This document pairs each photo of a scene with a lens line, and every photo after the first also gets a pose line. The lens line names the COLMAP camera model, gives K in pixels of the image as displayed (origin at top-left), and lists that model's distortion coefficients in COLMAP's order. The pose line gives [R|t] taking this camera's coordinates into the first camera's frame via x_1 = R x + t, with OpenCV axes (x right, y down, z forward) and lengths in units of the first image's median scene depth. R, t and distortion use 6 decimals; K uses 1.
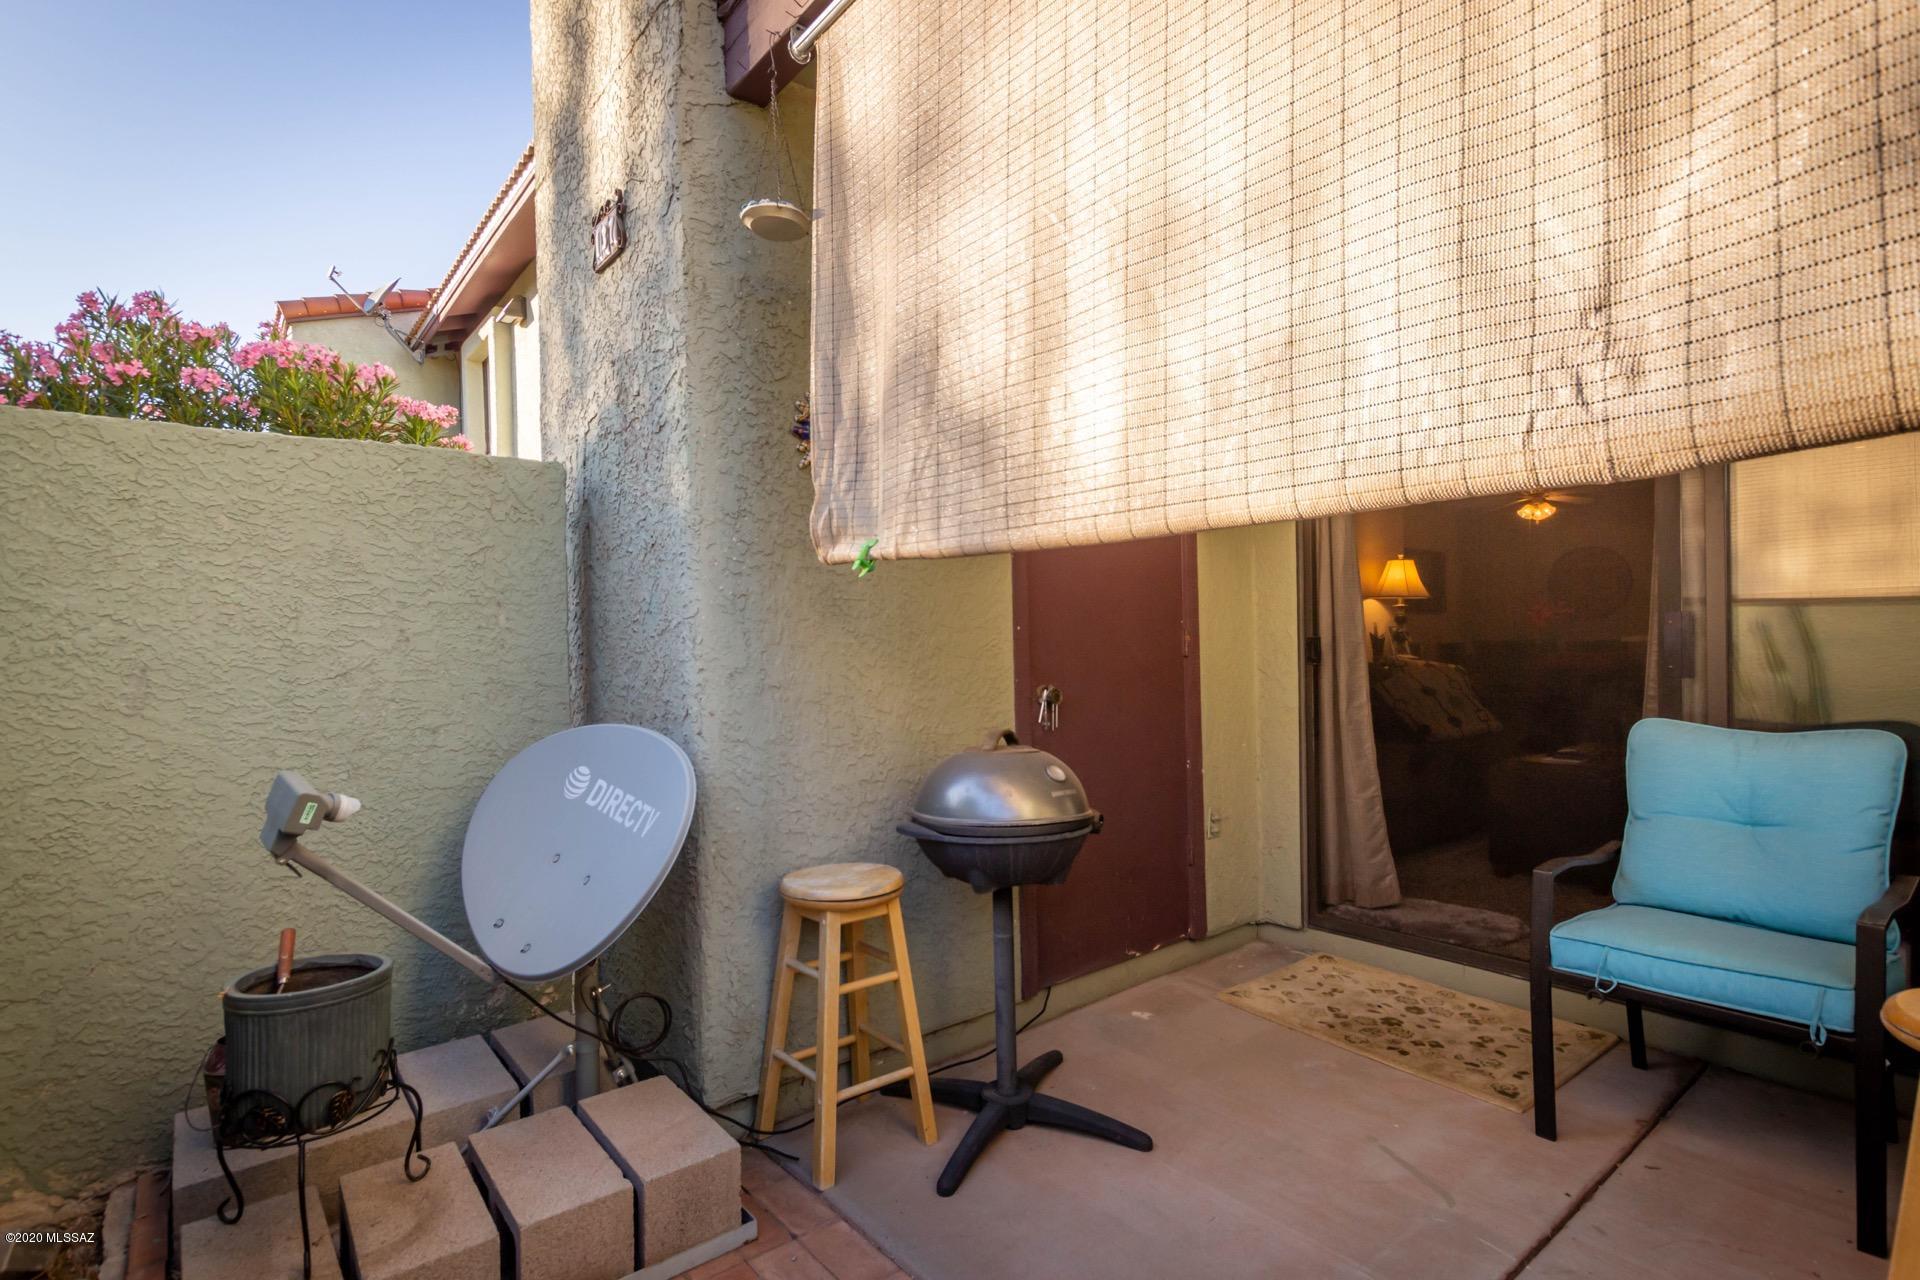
lens RADIAL K [[928.7, 0, 962.8], [0, 928.7, 653.5], [0, 0, 1]] dist [0.017341, -0.004237]
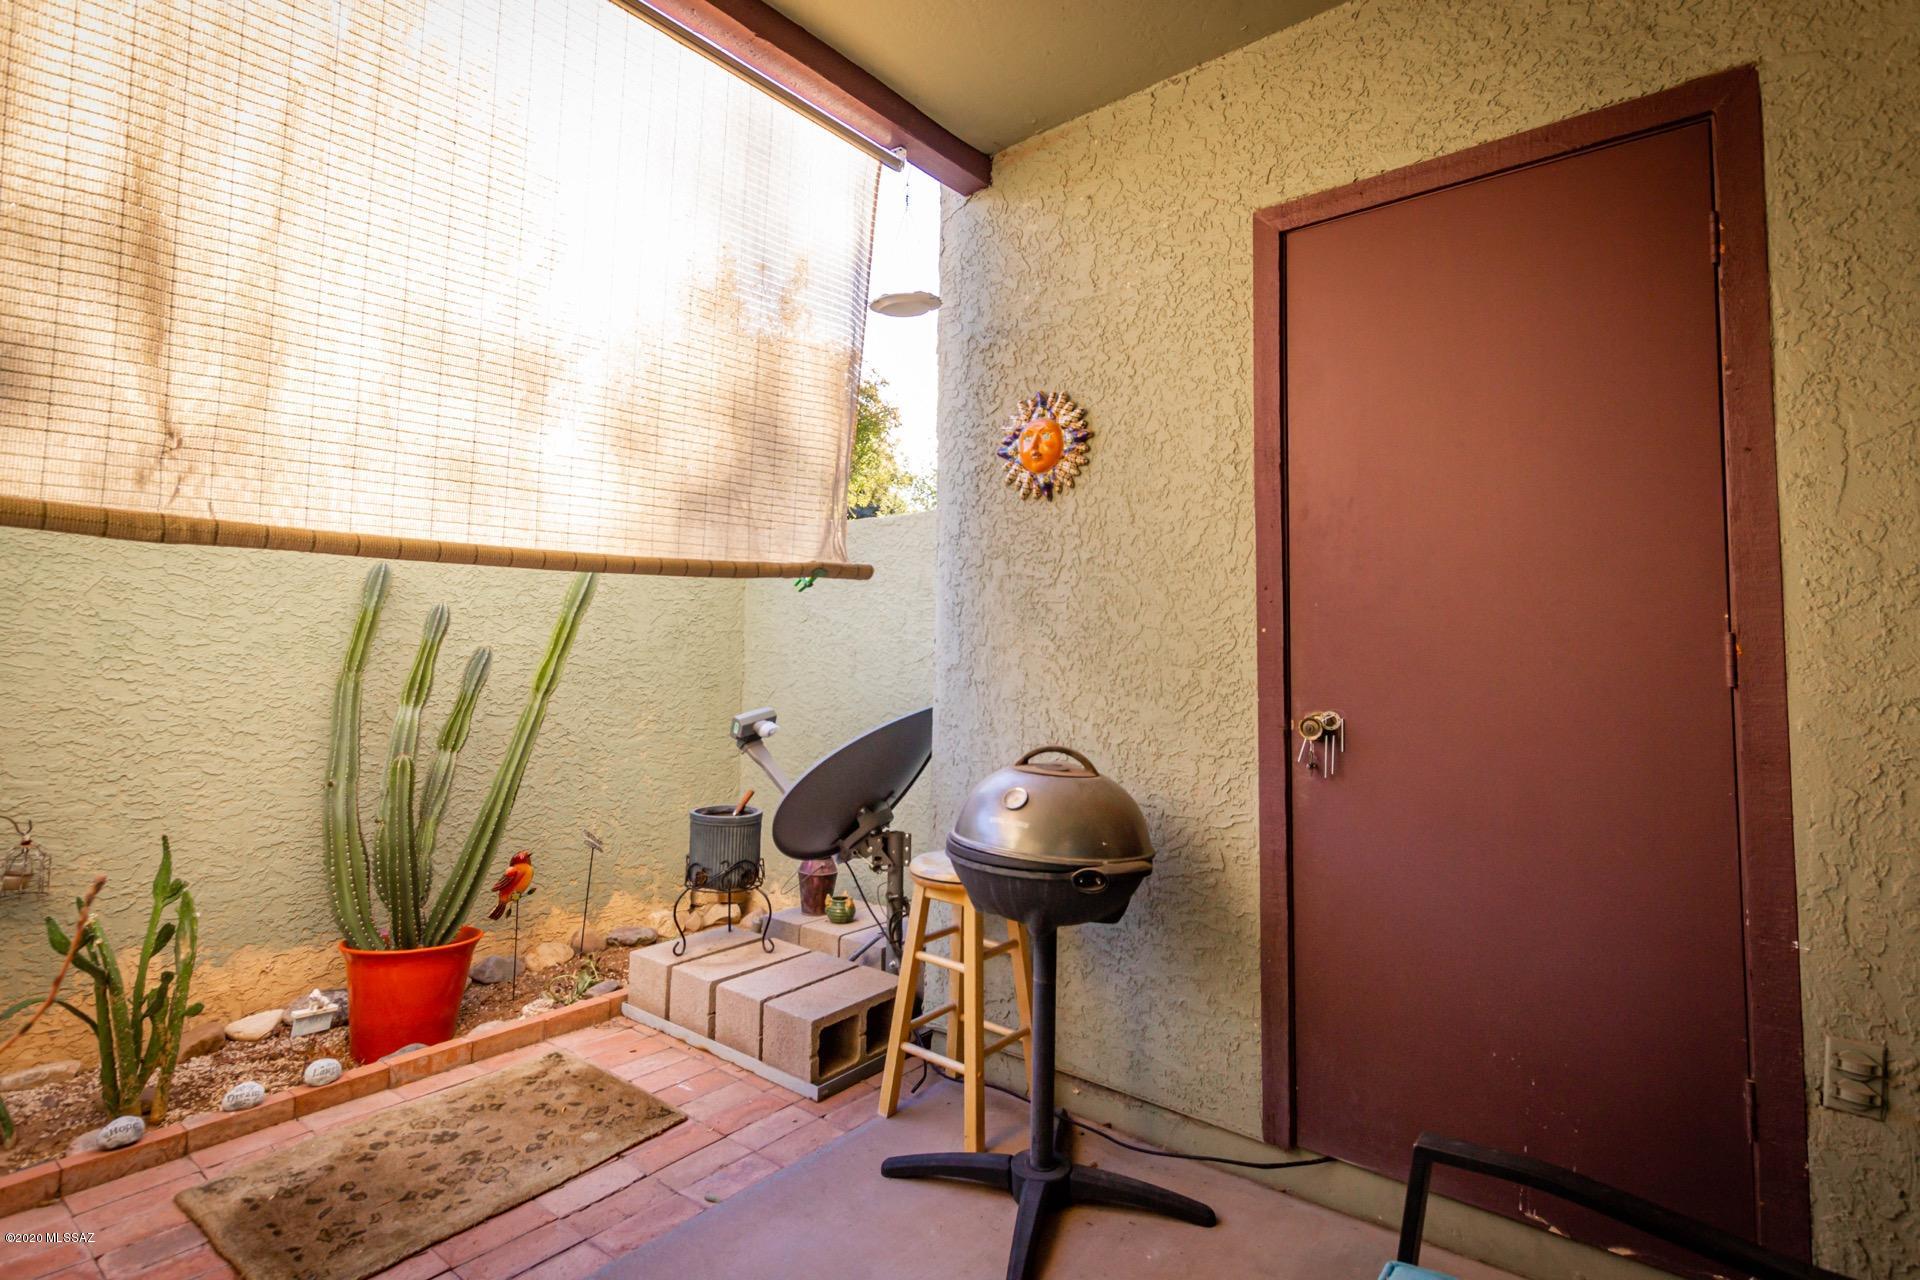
lens RADIAL K [[928.7, 0, 962.4], [0, 928.7, 621.8], [0, 0, 1]] dist [0.017341, -0.004237]
pose [[0.219075, -0.019959, -0.975504, 0.897748], [-0.032221, 0.999097, -0.027678, -0.006195], [0.975176, 0.037495, 0.218234, 0.731436]]
